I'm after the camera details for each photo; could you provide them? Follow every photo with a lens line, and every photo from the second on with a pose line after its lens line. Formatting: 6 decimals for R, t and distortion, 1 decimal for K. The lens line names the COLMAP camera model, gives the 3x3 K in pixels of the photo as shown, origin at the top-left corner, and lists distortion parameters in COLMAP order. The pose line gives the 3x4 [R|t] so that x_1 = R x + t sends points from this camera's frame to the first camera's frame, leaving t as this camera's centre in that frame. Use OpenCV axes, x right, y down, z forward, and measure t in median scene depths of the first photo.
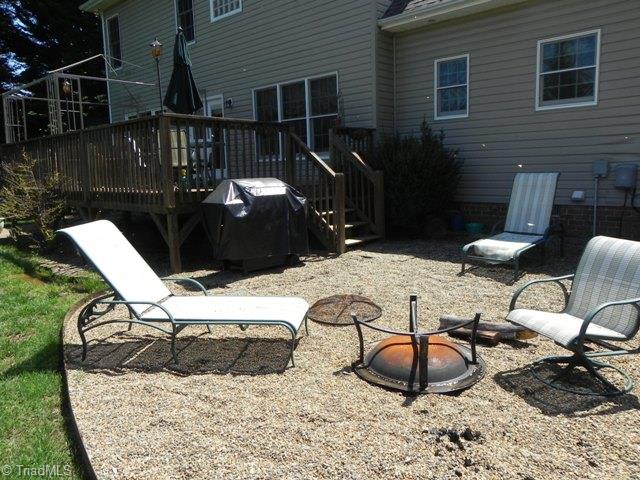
lens RADIAL K [[477.2, 0, 320.0], [0, 477.2, 240.0], [0, 0, 1]] dist [-0.002853, -0.002729]
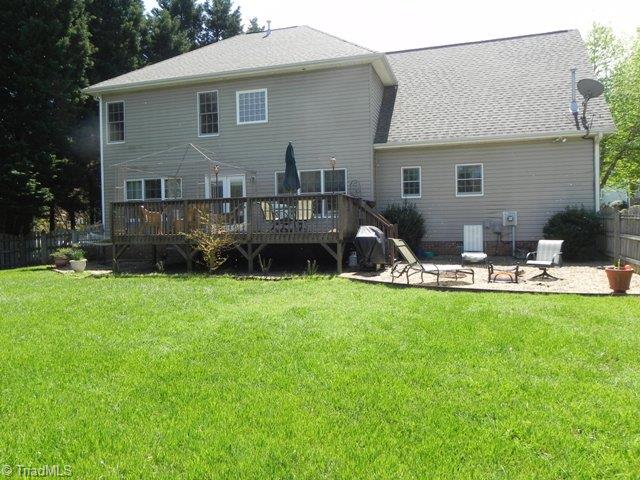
lens RADIAL K [[481.1, 0, 318.3], [0, 481.1, 232.4], [0, 0, 1]] dist [-0.005921, -0.007288]
pose [[0.902577, 0.006290, 0.430483, -1.008222], [0.055008, 0.990013, -0.129798, 0.126390], [-0.427000, 0.140833, 0.893217, -0.611618]]
